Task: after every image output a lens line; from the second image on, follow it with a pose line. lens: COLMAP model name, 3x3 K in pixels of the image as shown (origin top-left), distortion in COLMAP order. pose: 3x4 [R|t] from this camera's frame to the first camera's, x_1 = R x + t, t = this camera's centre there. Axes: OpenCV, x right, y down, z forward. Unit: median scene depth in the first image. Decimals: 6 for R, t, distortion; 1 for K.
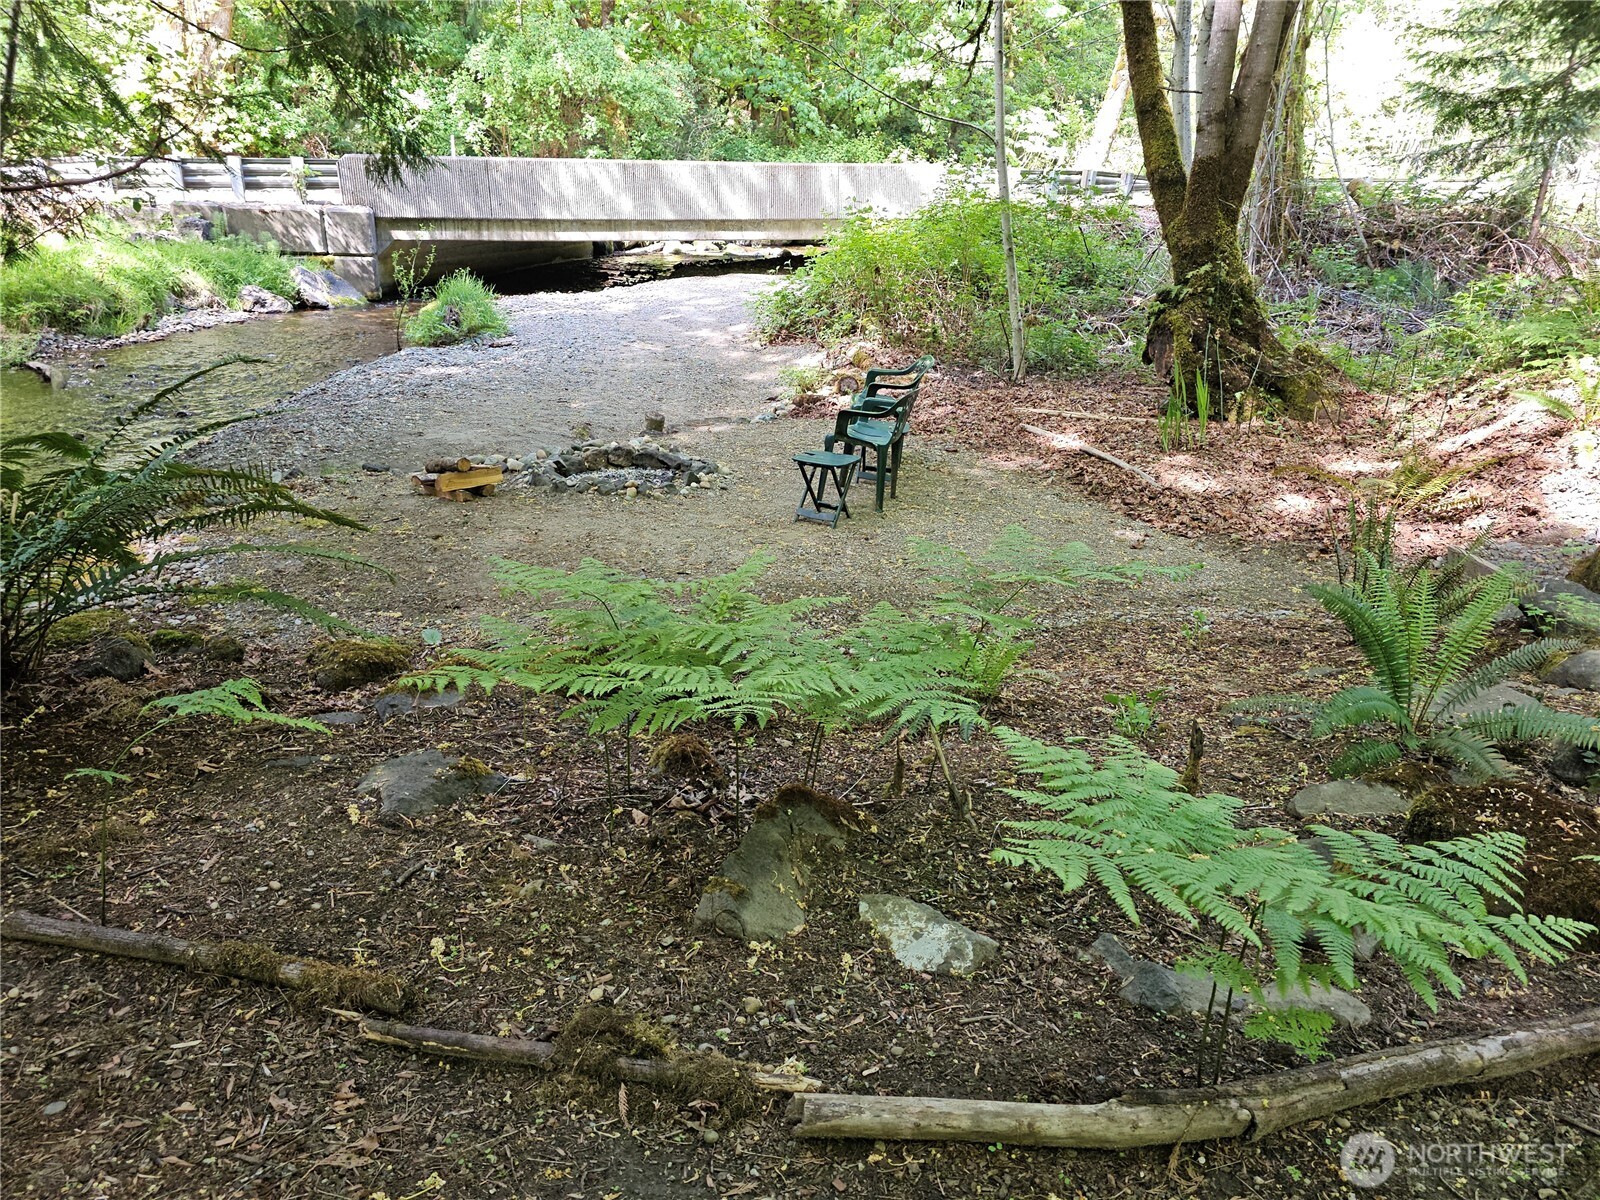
lens RADIAL K [[1069.1, 0, 787.1], [0, 1069.1, 597.2], [0, 0, 1]] dist [0.065381, -0.042843]
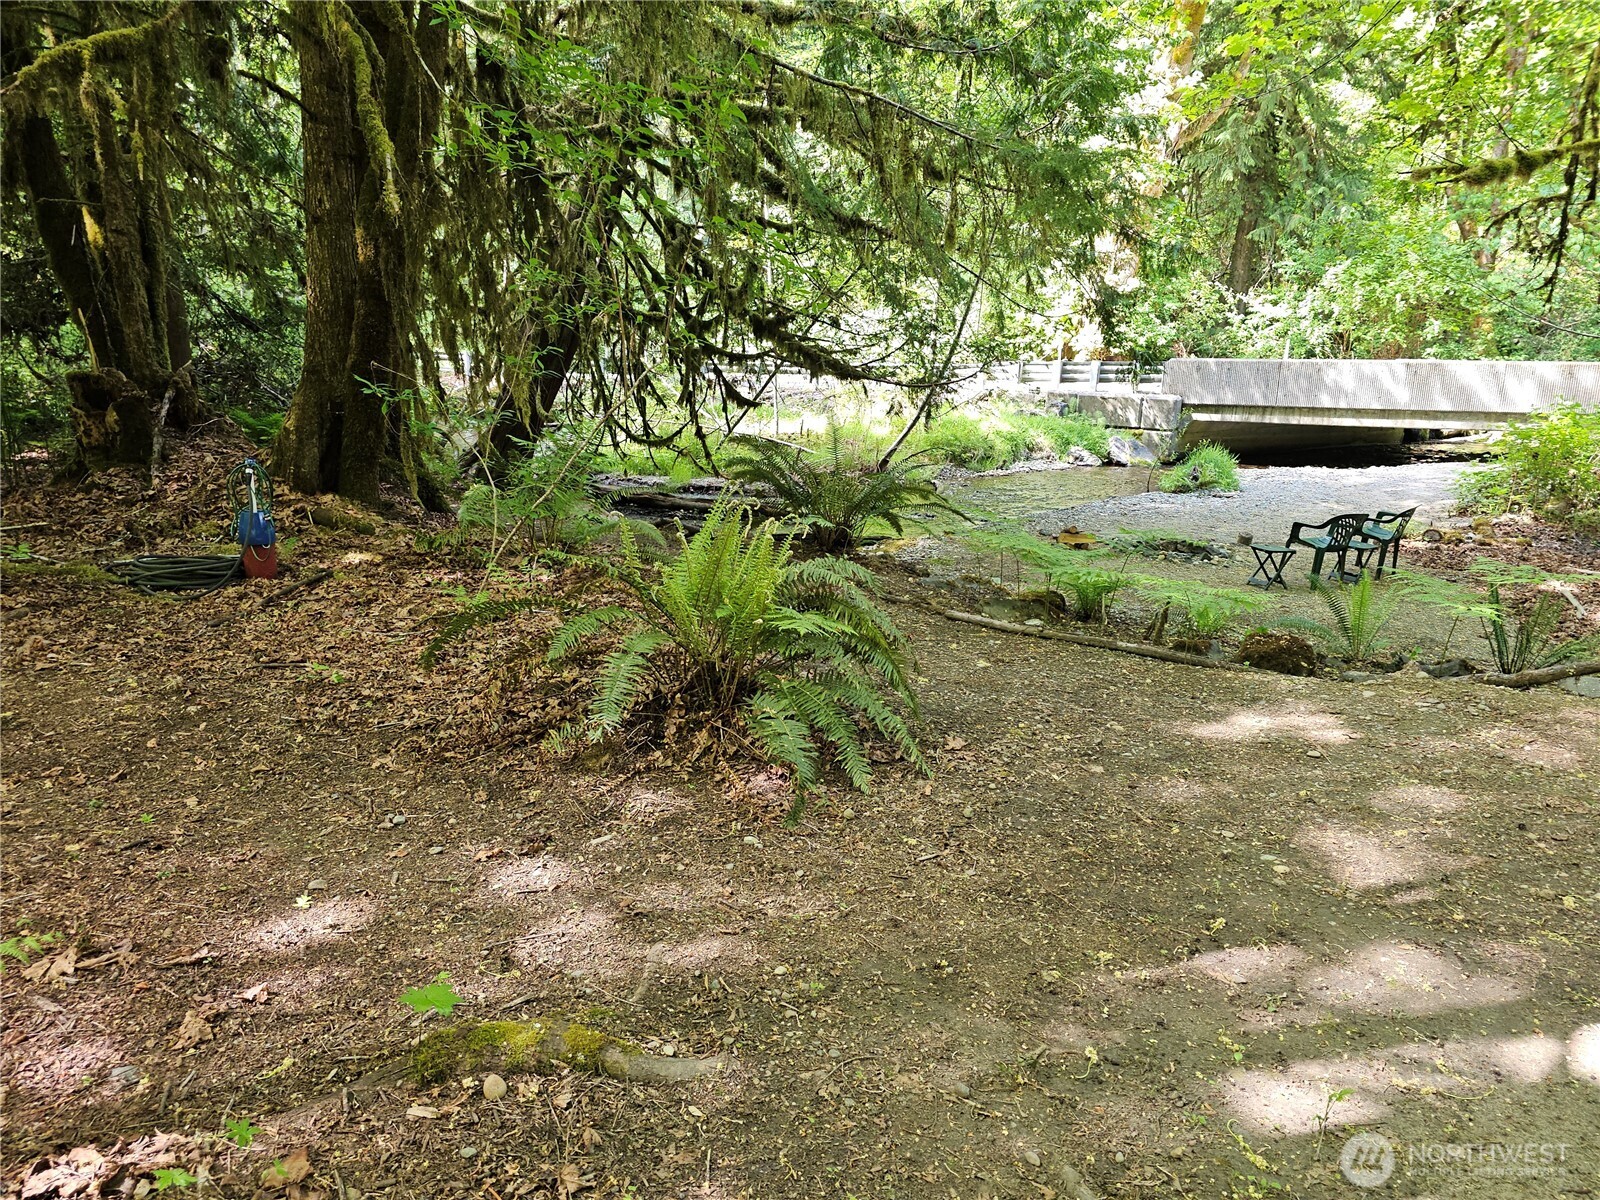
lens RADIAL K [[1069.1, 0, 787.1], [0, 1069.1, 597.2], [0, 0, 1]] dist [0.065381, -0.042843]
pose [[0.710395, 0.158050, -0.685827, 0.222197], [-0.265693, 0.962579, -0.053383, 0.076485], [0.651725, 0.220142, 0.725804, -0.219705]]
